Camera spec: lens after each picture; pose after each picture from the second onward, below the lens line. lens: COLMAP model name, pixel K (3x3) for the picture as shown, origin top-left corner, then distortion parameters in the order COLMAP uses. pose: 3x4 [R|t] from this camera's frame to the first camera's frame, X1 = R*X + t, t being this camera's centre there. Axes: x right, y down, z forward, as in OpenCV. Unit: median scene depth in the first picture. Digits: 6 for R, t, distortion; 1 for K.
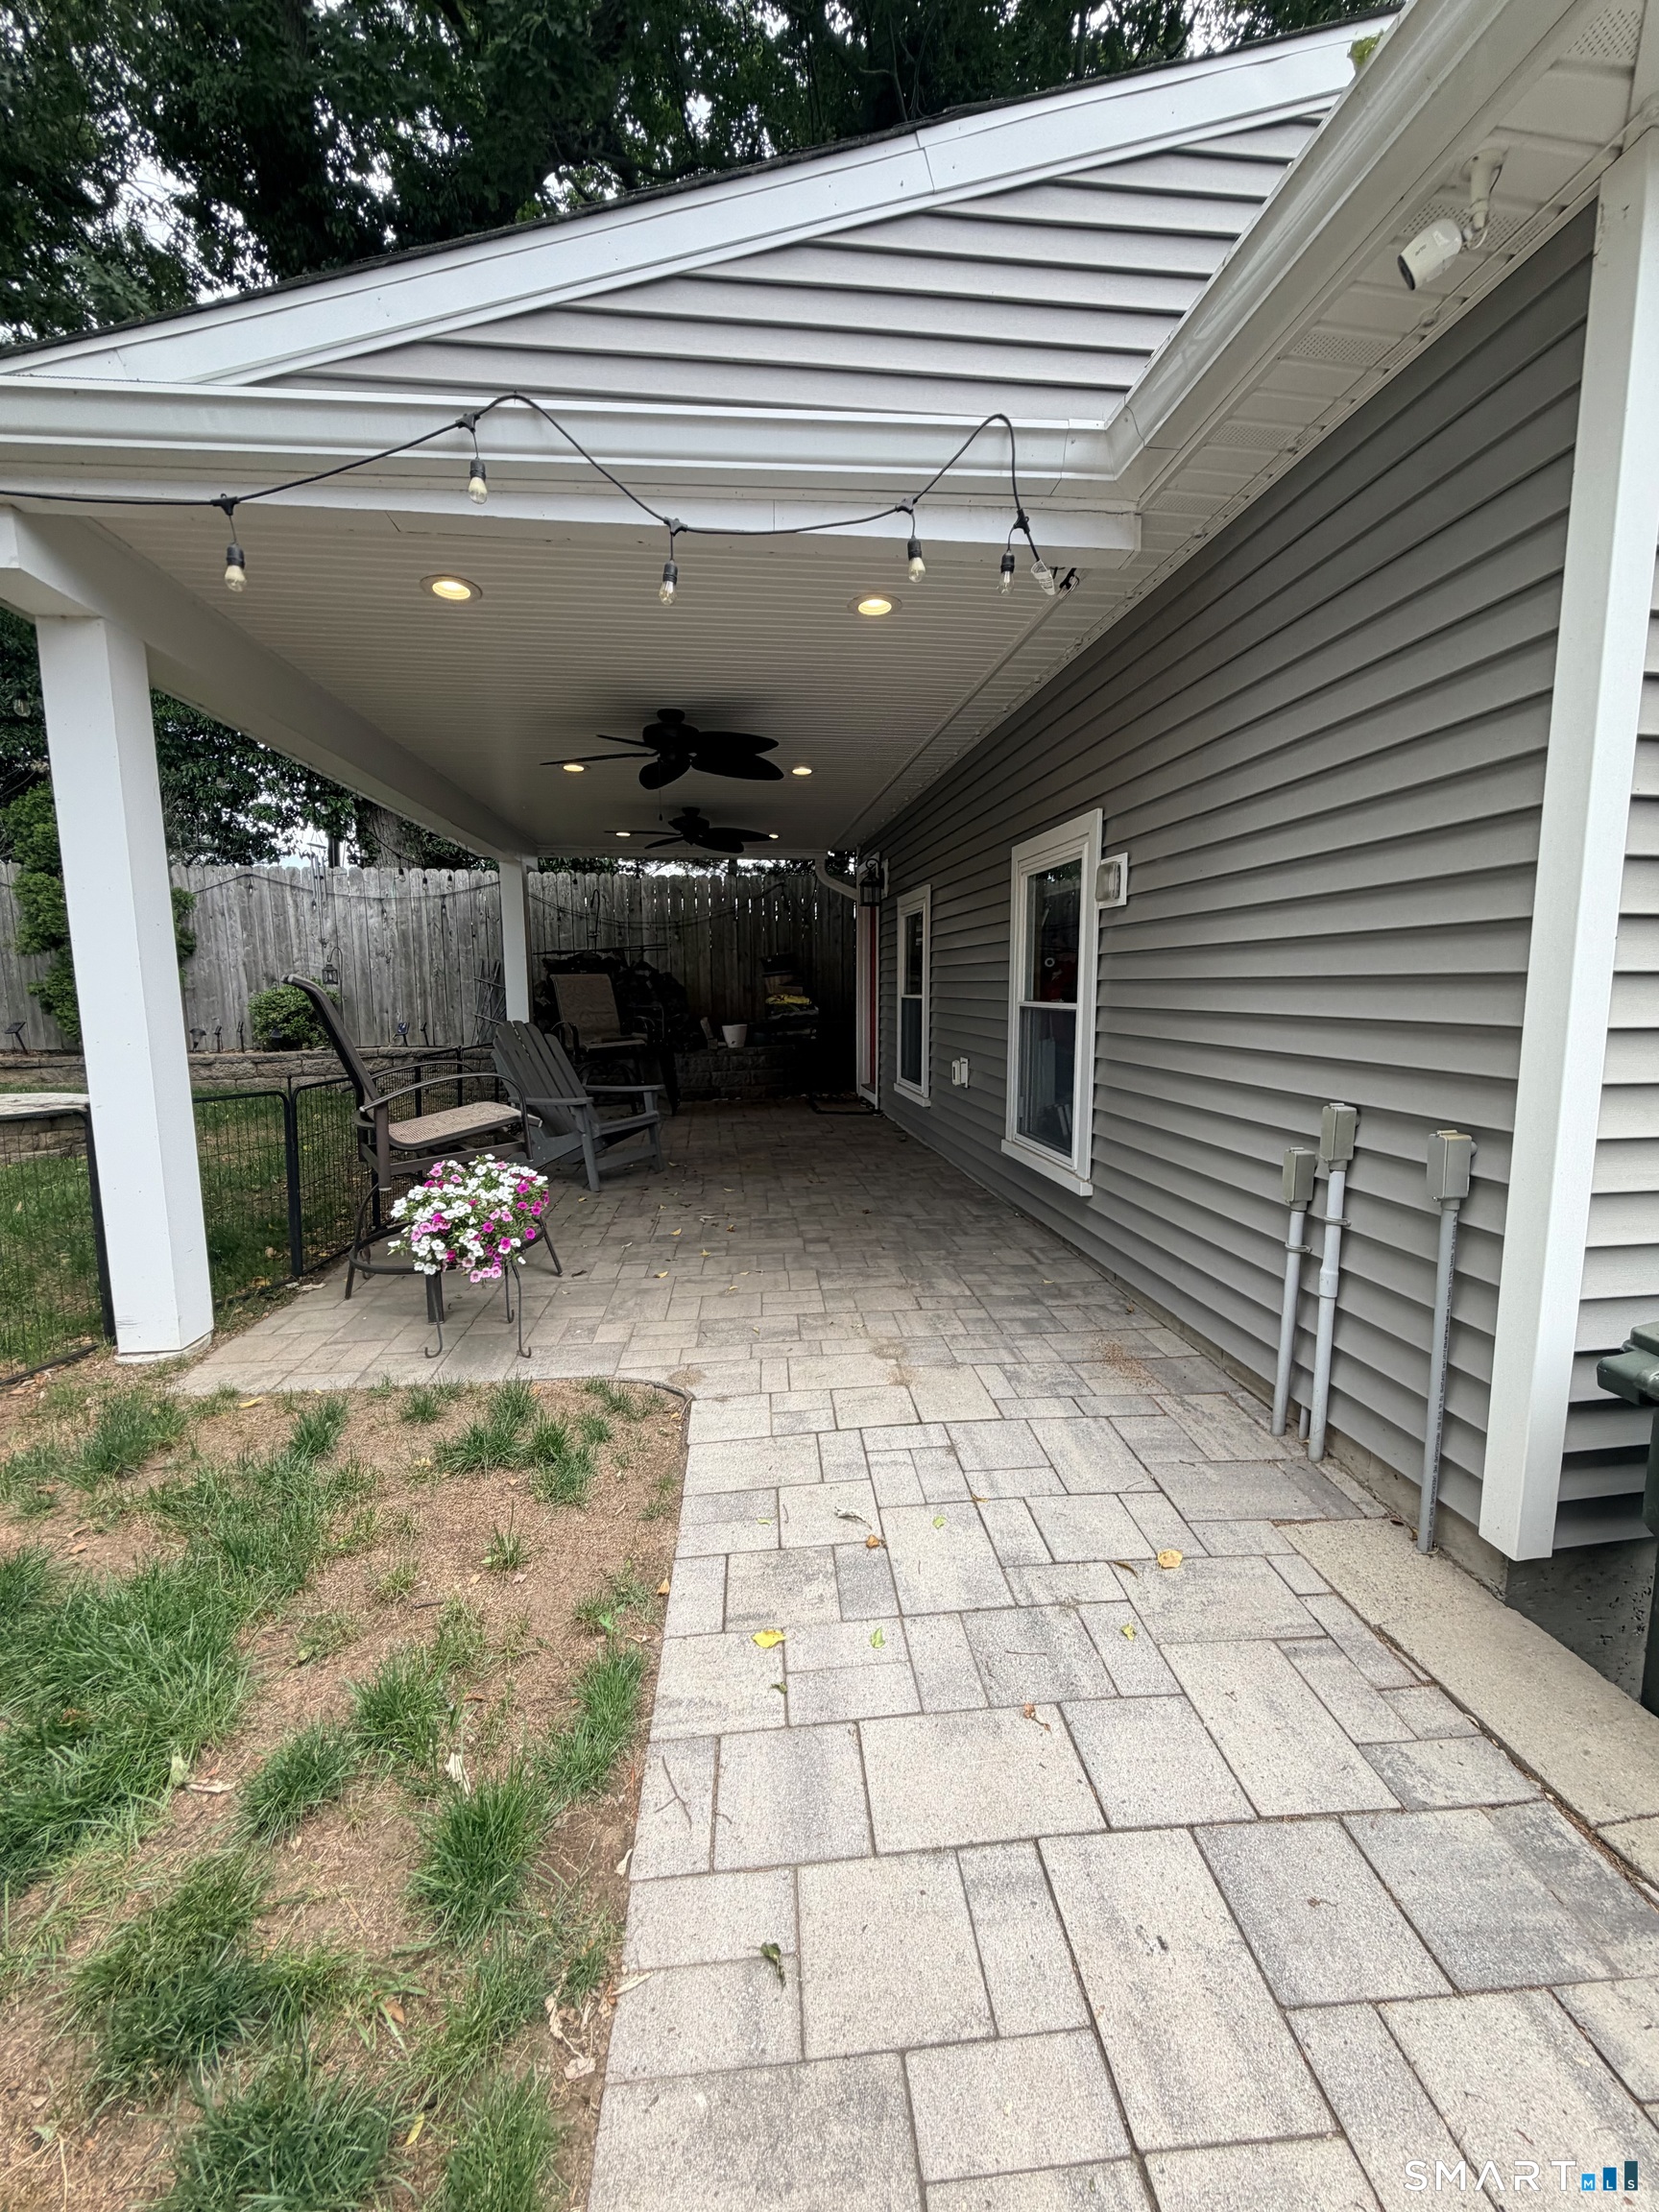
lens RADIAL K [[891.7, 0, 824.7], [0, 891.7, 1102.0], [0, 0, 1]] dist [0.000751, 0.000077]
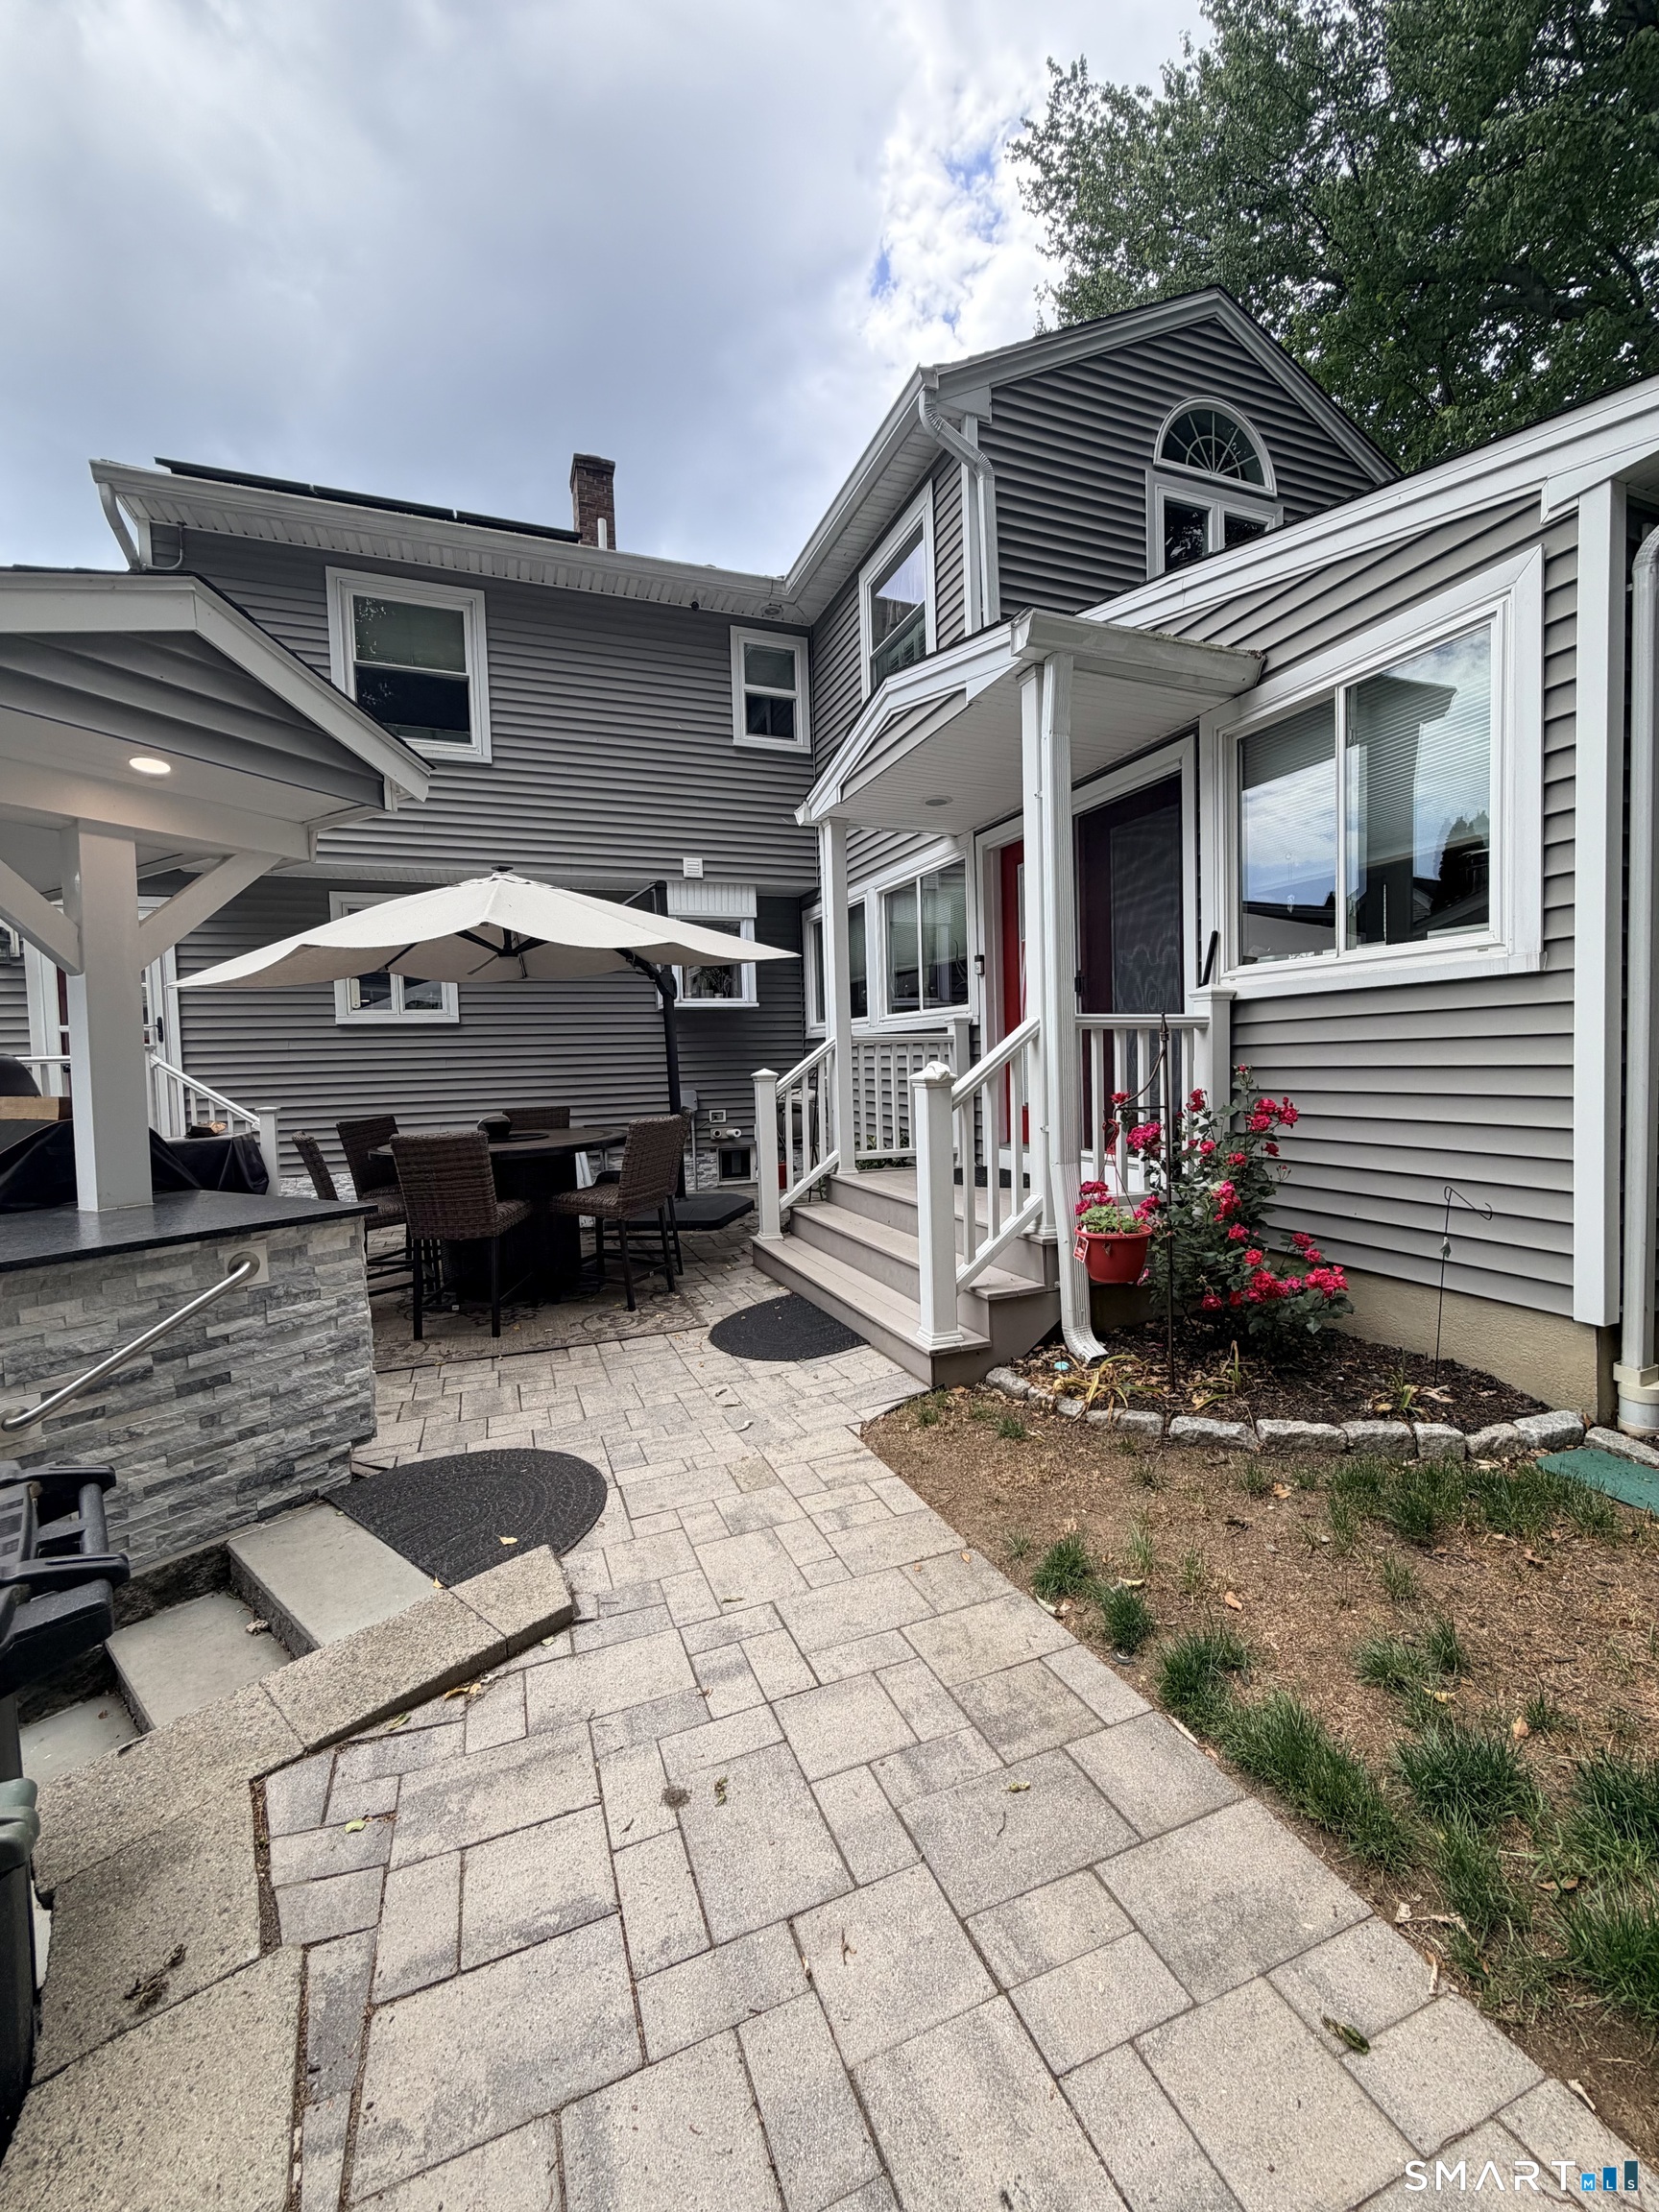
lens RADIAL K [[891.7, 0, 827.0], [0, 891.7, 1091.3], [0, 0, 1]] dist [0.000751, 0.000077]
pose [[-0.957453, 0.051753, -0.283911, 0.799282], [0.003287, 0.985681, 0.168590, -0.297965], [0.288570, 0.160483, -0.943913, 1.730311]]
